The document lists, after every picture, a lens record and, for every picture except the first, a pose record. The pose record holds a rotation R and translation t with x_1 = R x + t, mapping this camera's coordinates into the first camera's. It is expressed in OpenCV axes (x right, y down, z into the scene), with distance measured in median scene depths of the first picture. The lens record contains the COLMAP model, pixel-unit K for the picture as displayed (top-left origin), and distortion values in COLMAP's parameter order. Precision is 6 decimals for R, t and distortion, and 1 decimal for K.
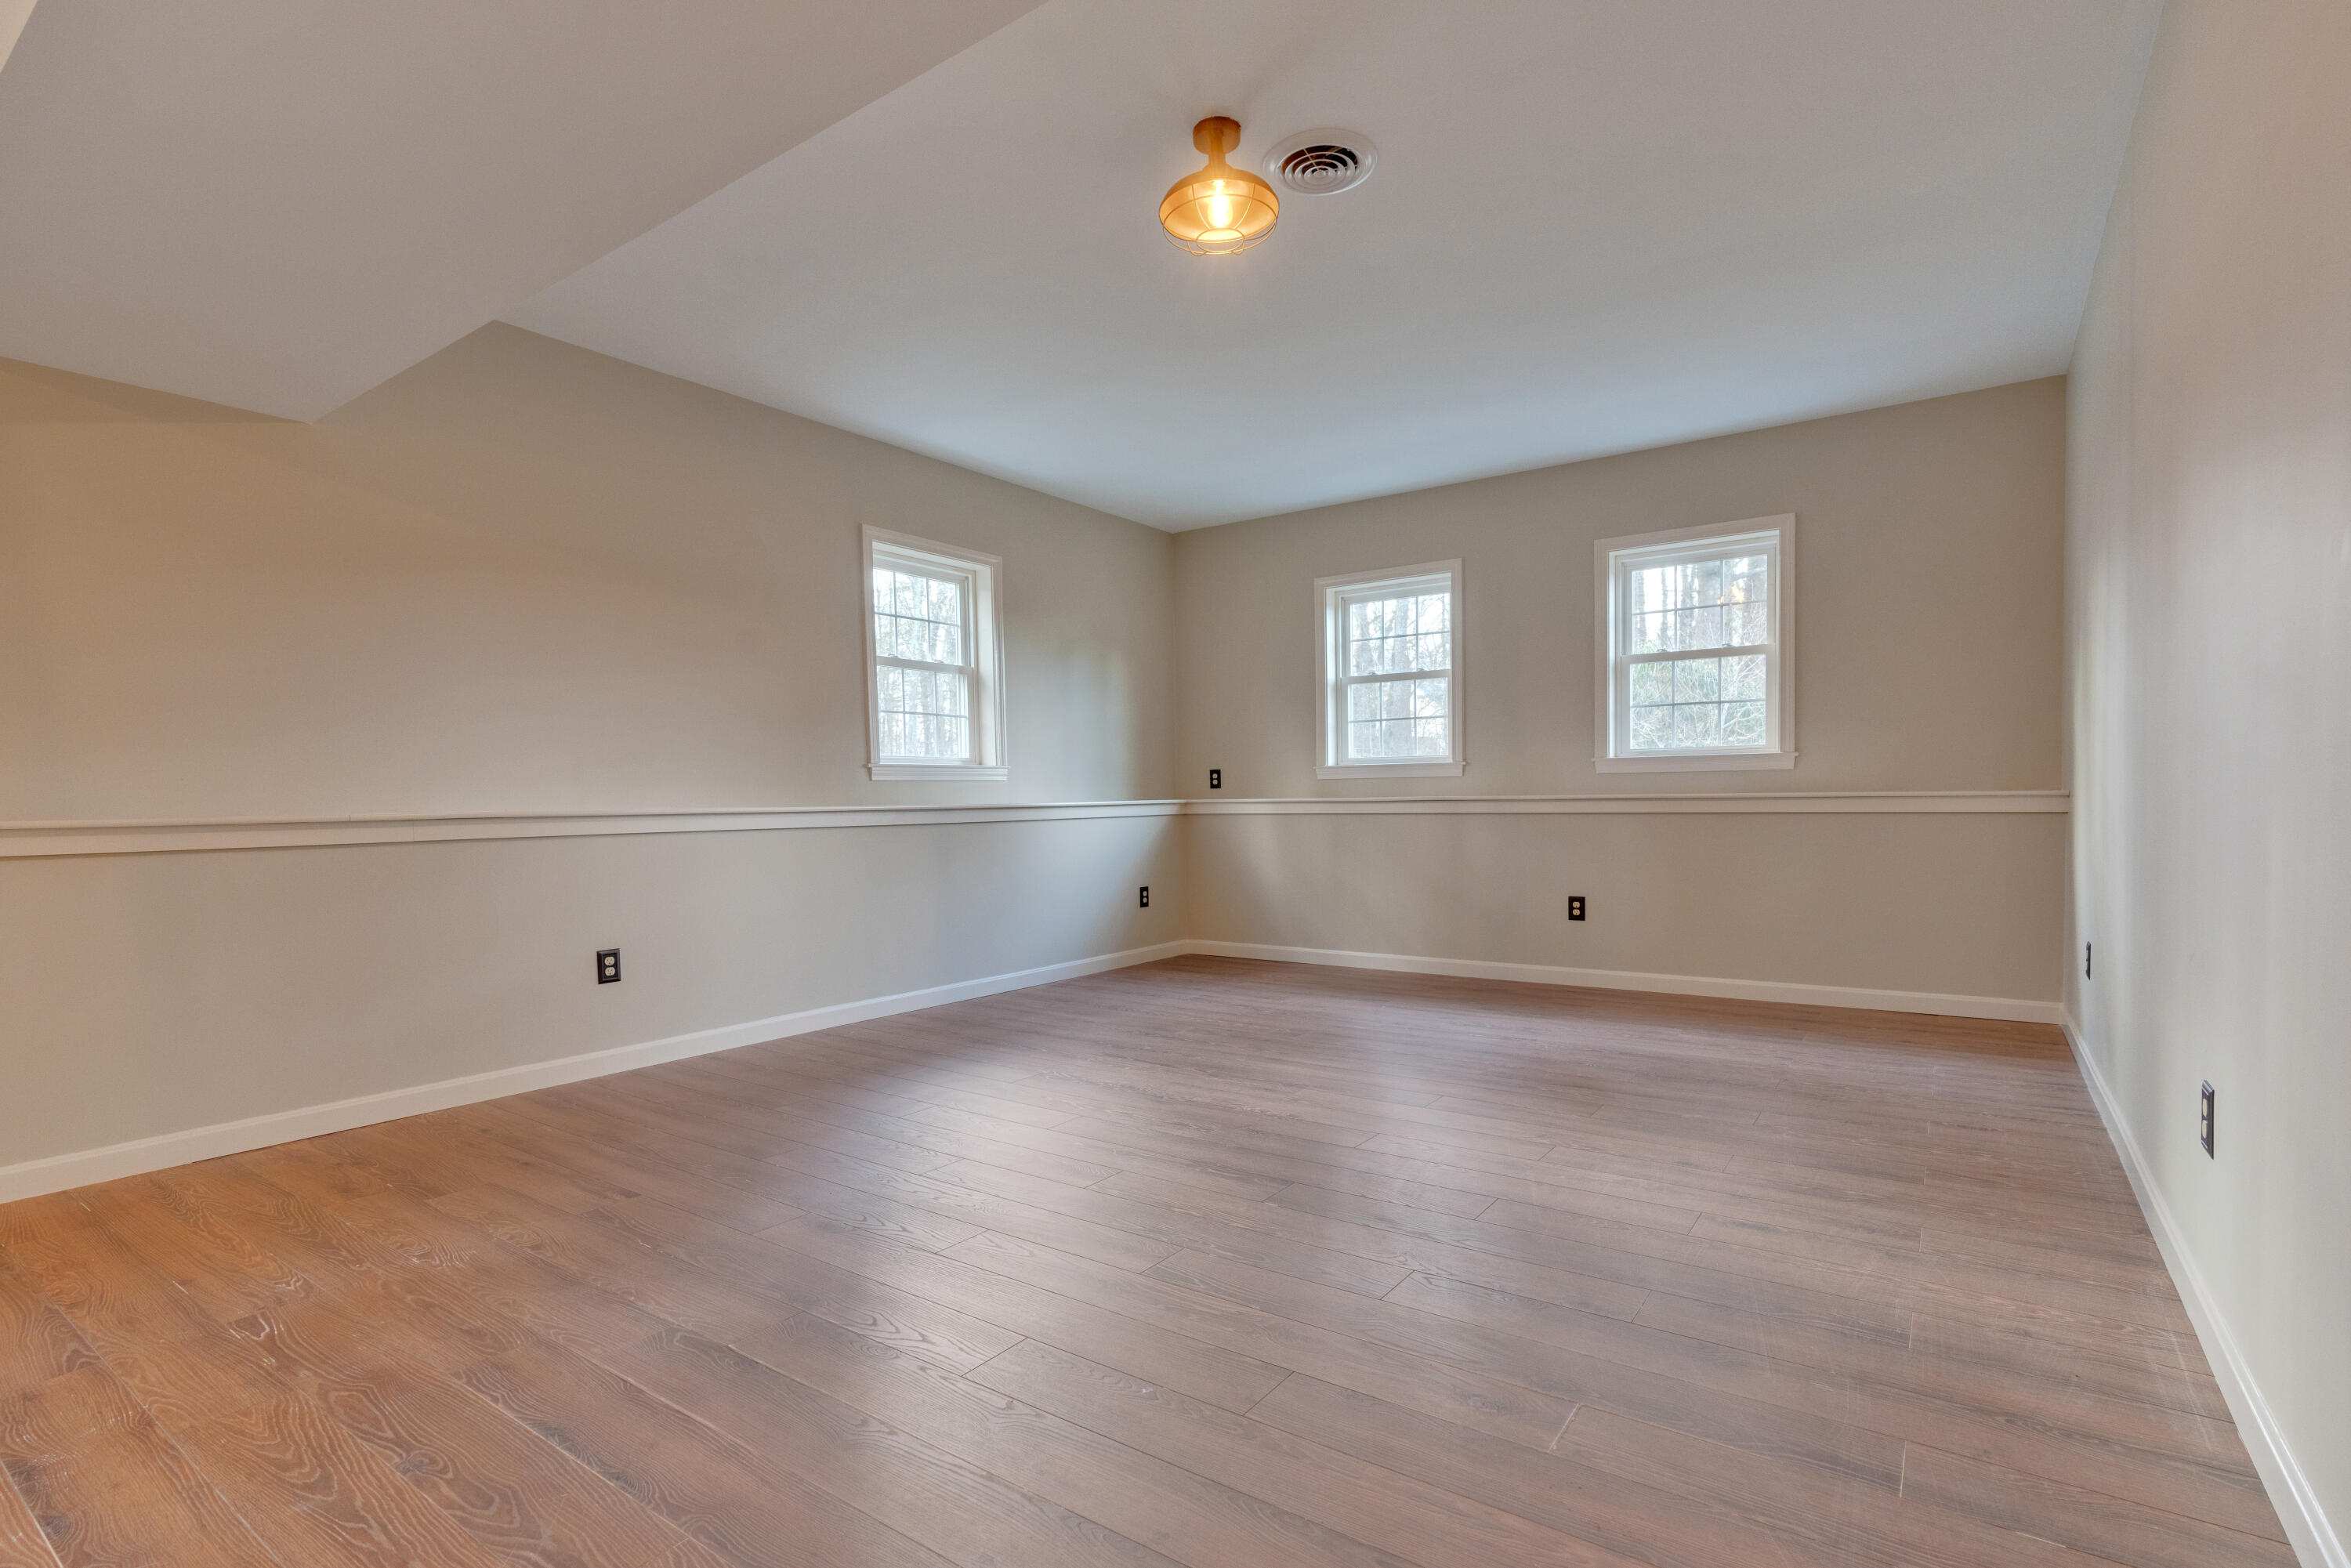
lens RADIAL K [[1073.3, 0, 1180.4], [0, 1073.3, 802.9], [0, 0, 1]] dist [-0.010653, 0.002881]
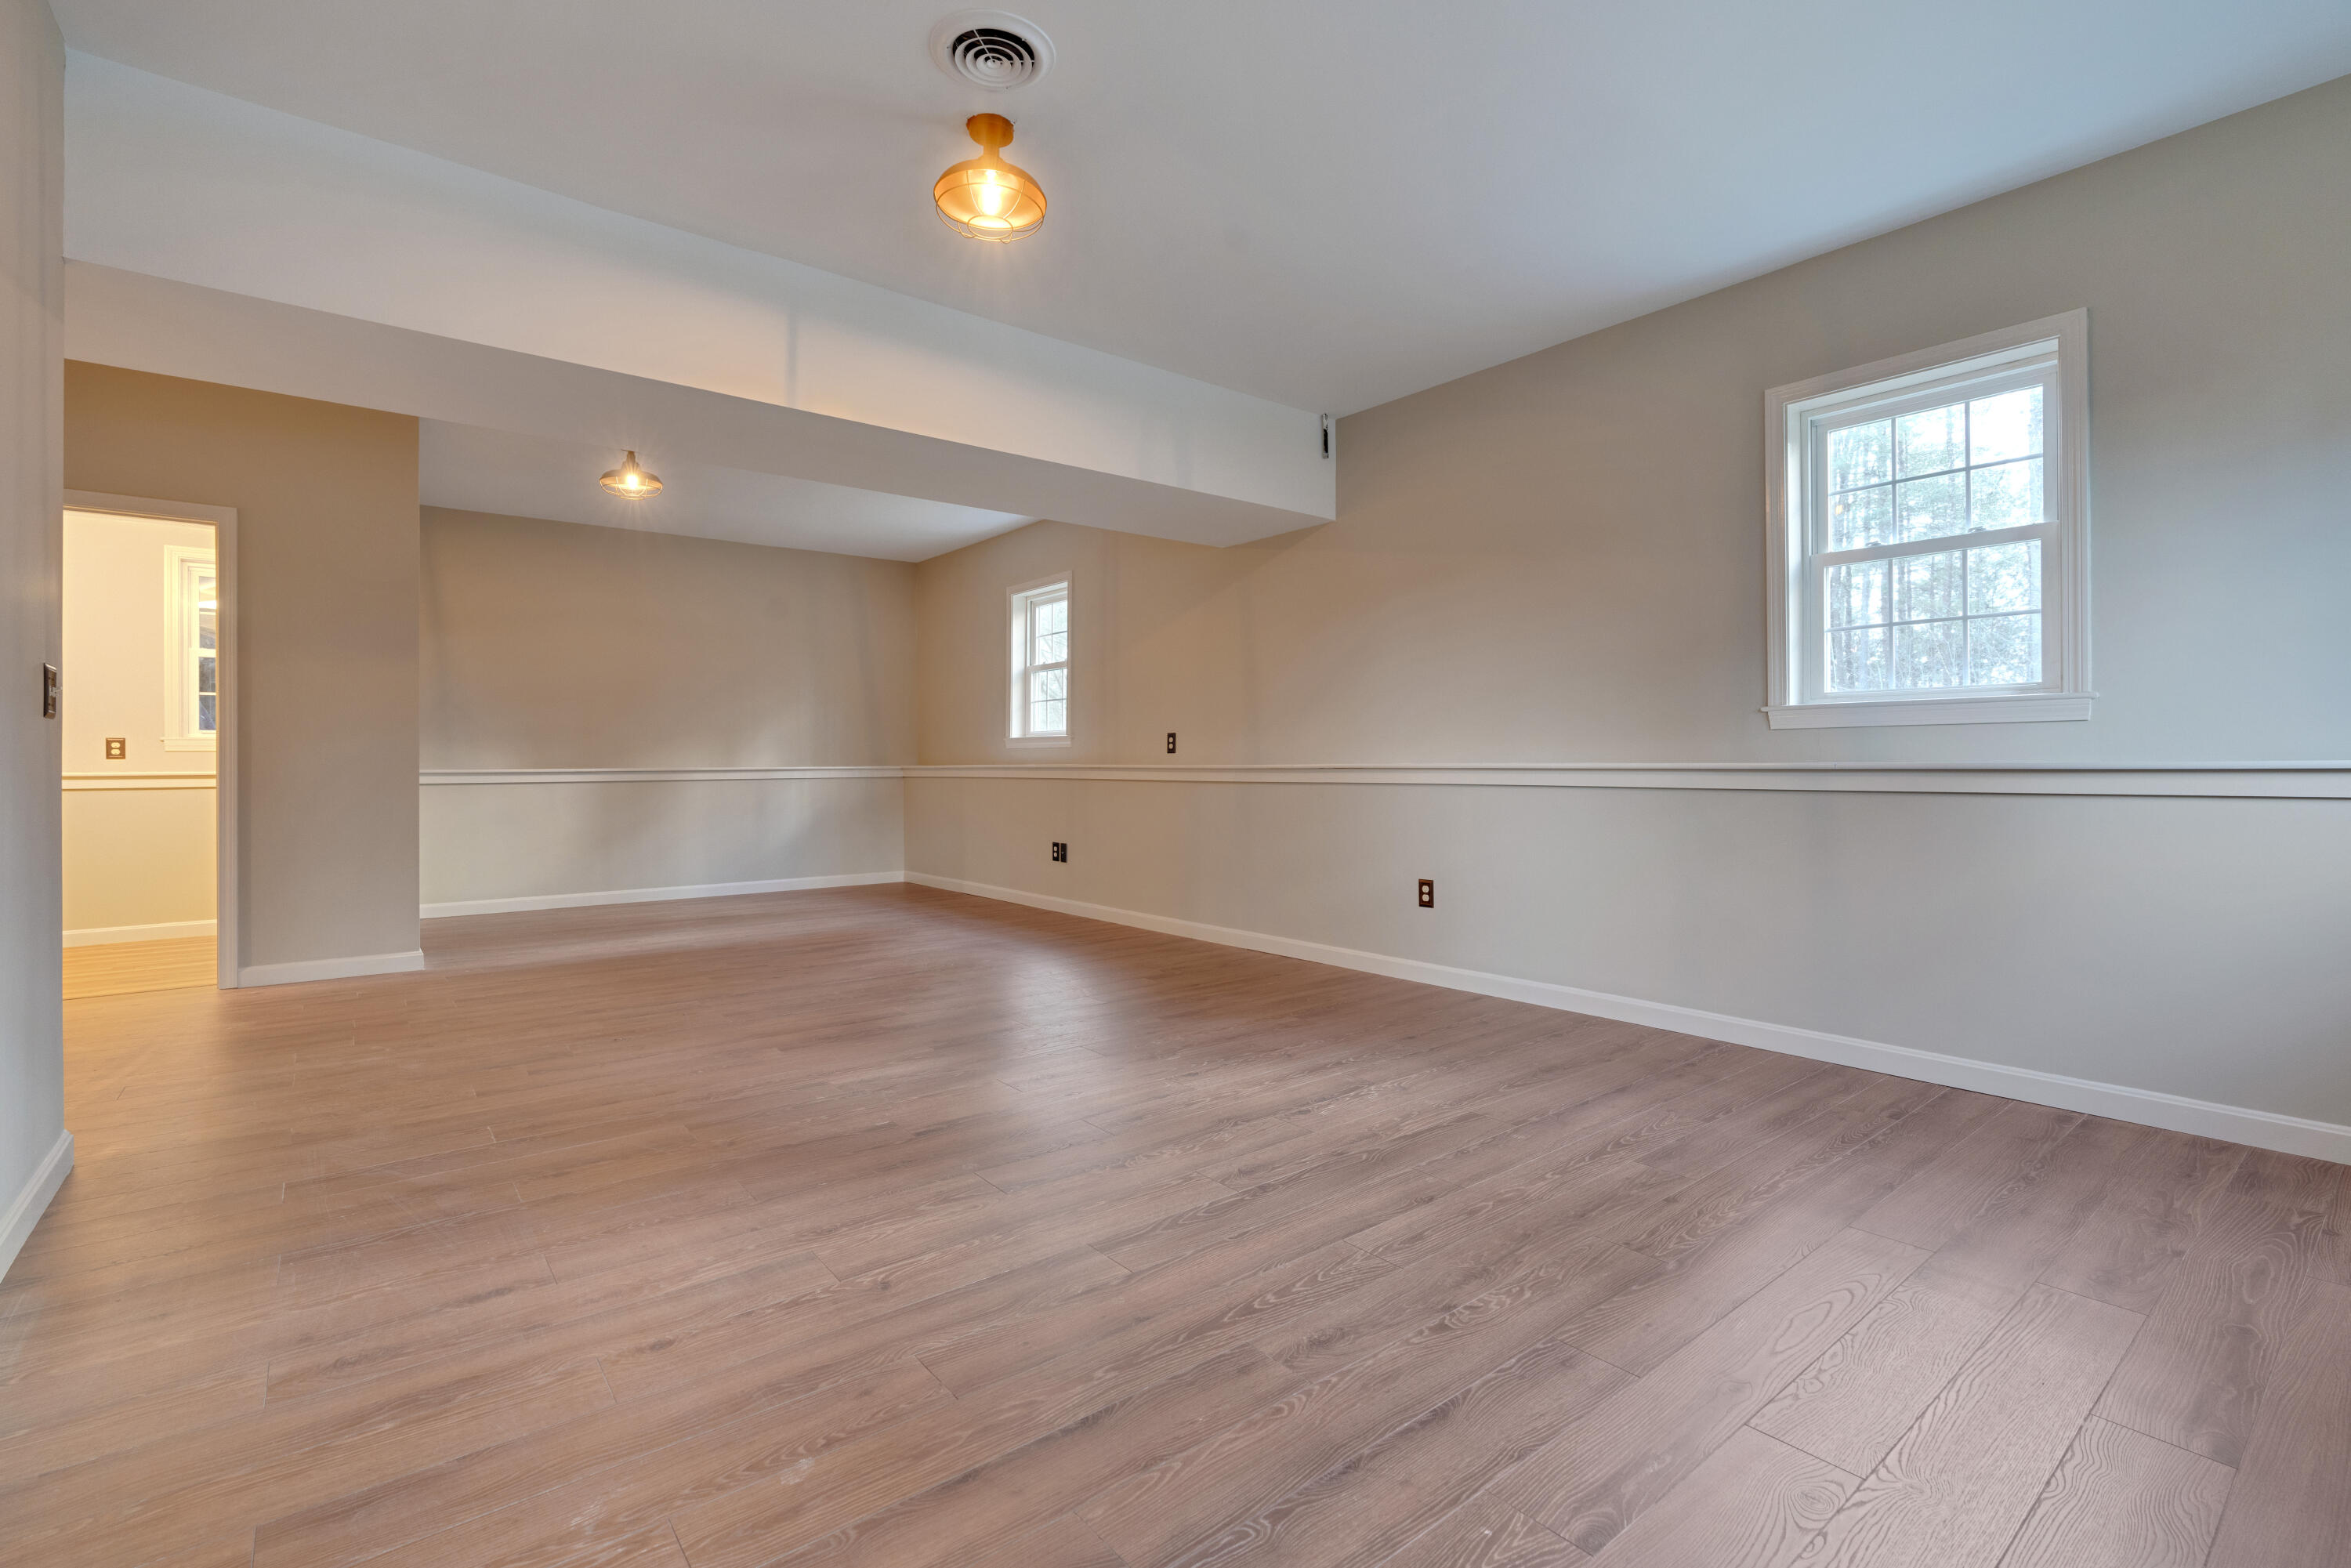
lens RADIAL K [[1073.3, 0, 1185.6], [0, 1073.3, 775.3], [0, 0, 1]] dist [-0.010653, 0.002881]
pose [[-0.258682, 0.025855, -0.965617, 0.789215], [0.010474, 0.999658, 0.023960, -0.018131], [0.965906, -0.003916, -0.258864, 1.157600]]
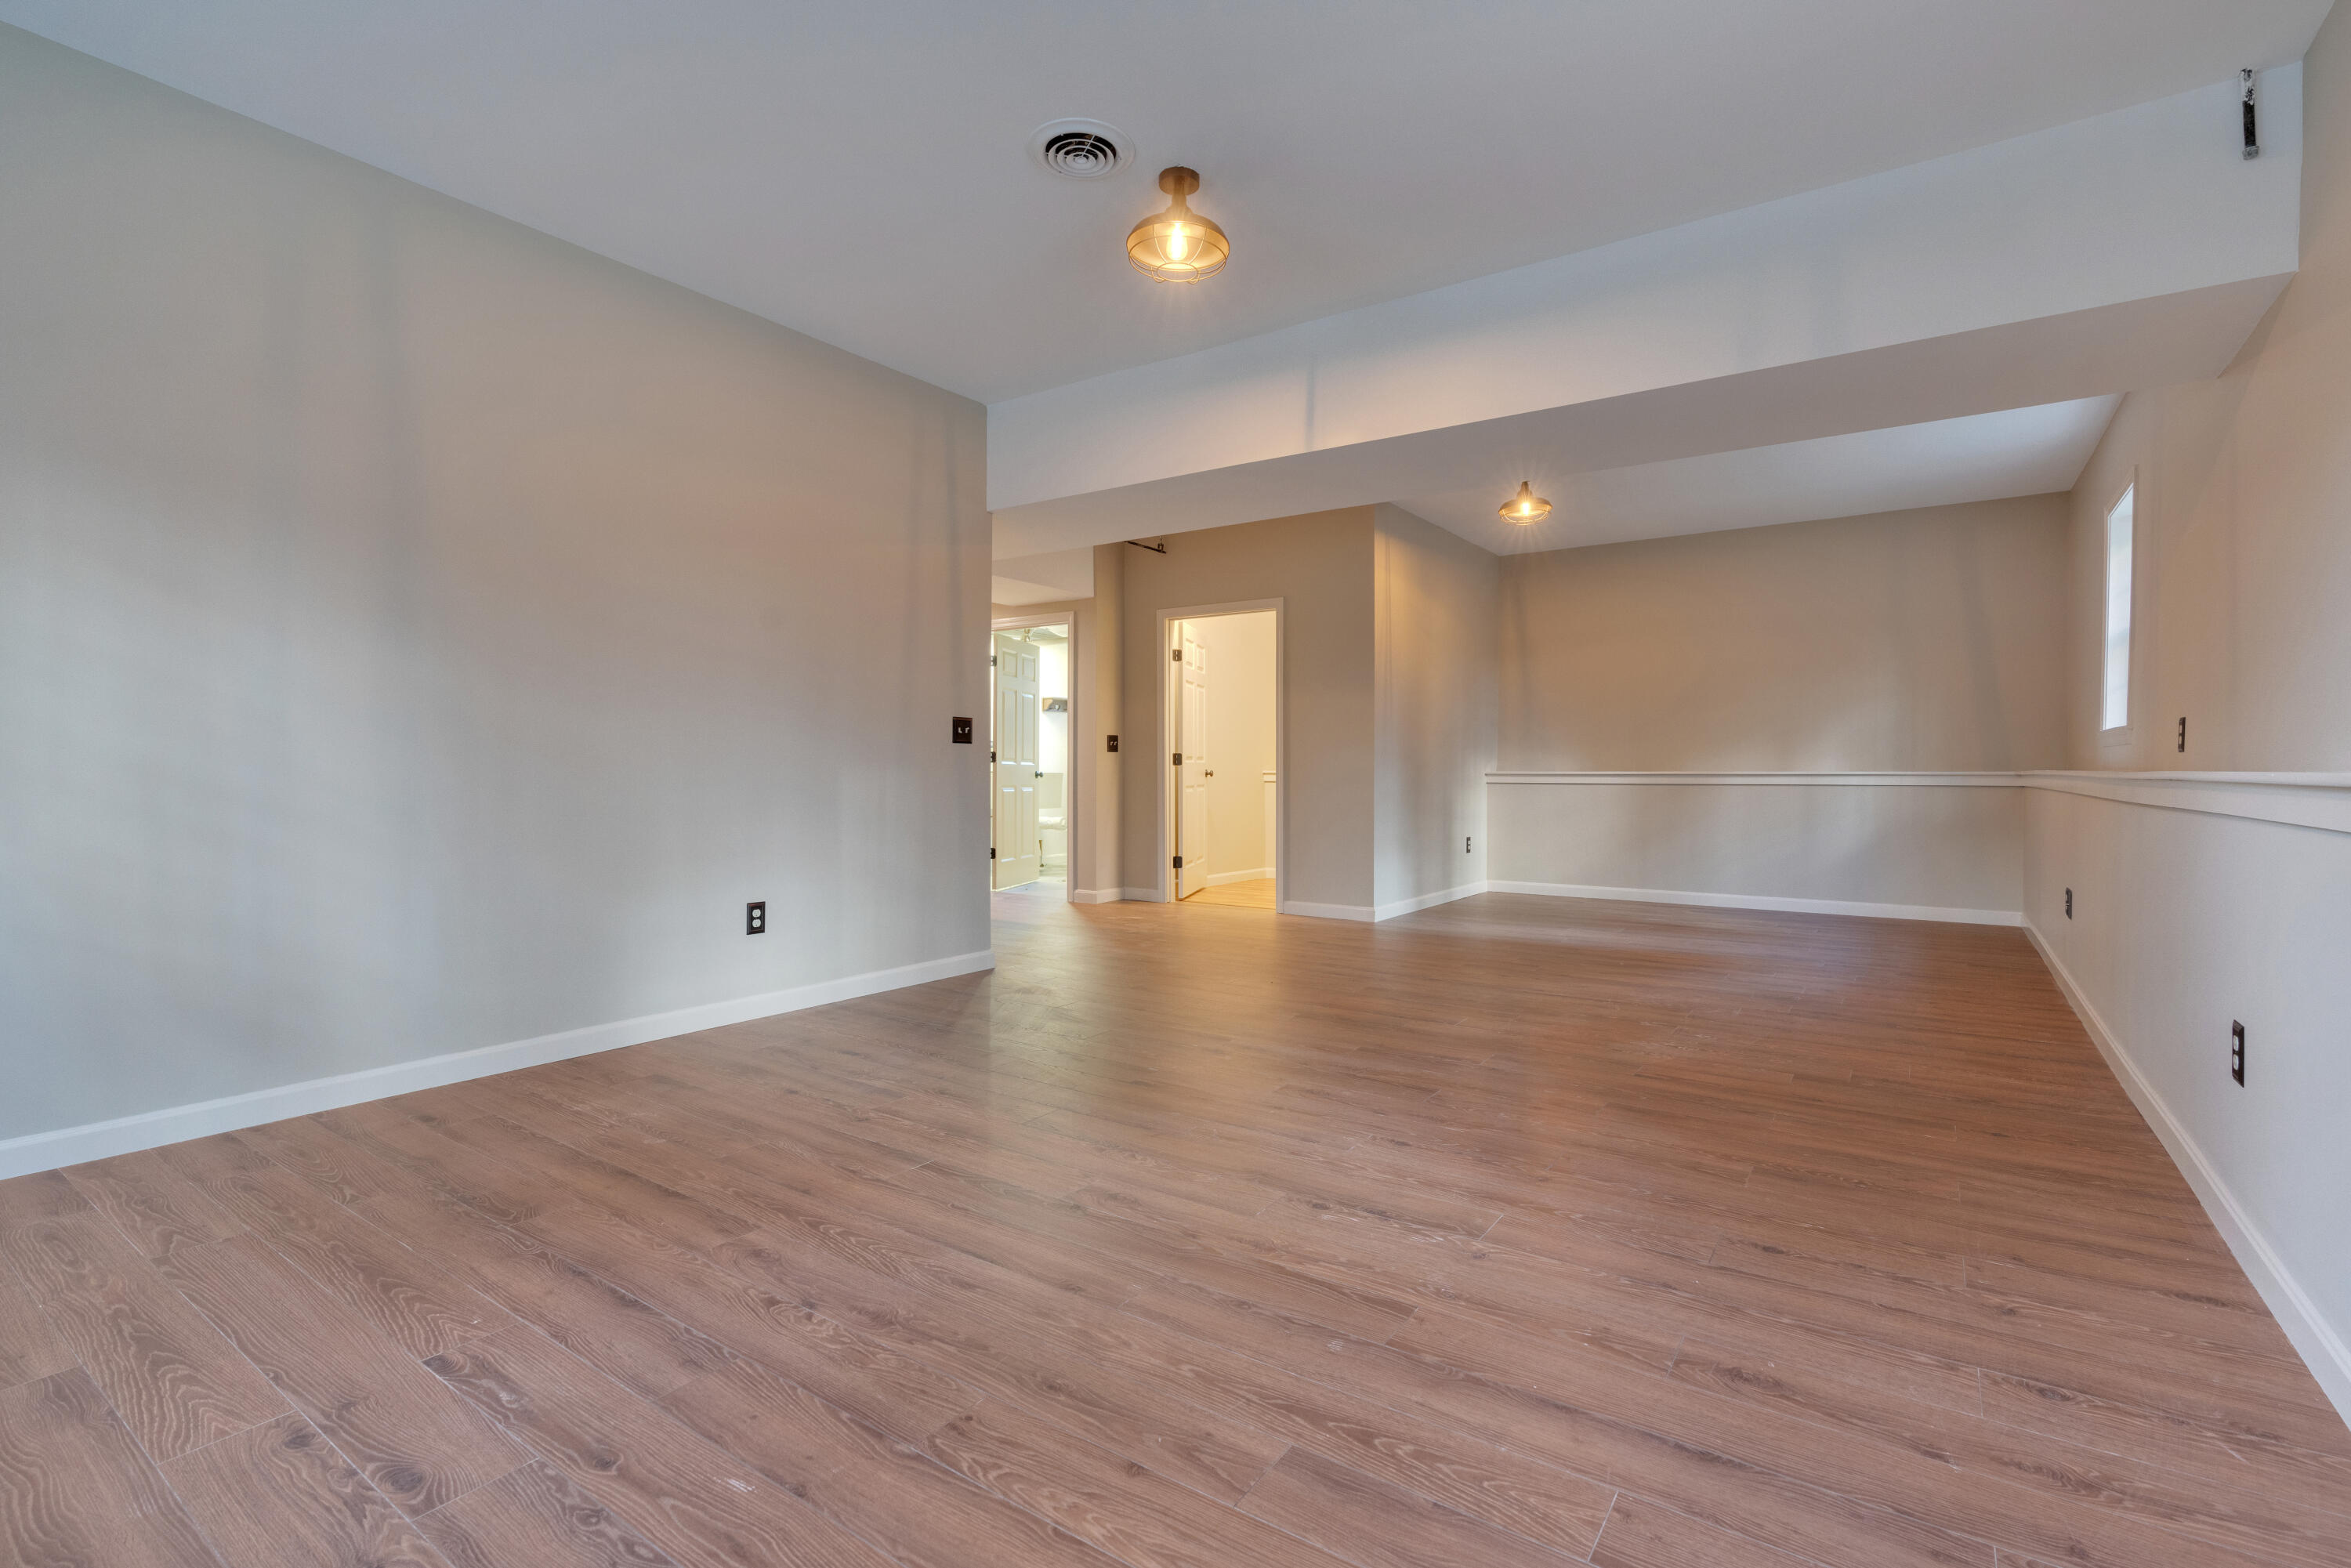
lens RADIAL K [[1073.3, 0, 1189.7], [0, 1073.3, 800.0], [0, 0, 1]] dist [-0.010653, 0.002881]
pose [[-0.999744, 0.013297, -0.018301, 0.041034], [0.012773, 0.999513, 0.028482, -0.008654], [0.018671, 0.028241, -0.999427, 1.700228]]
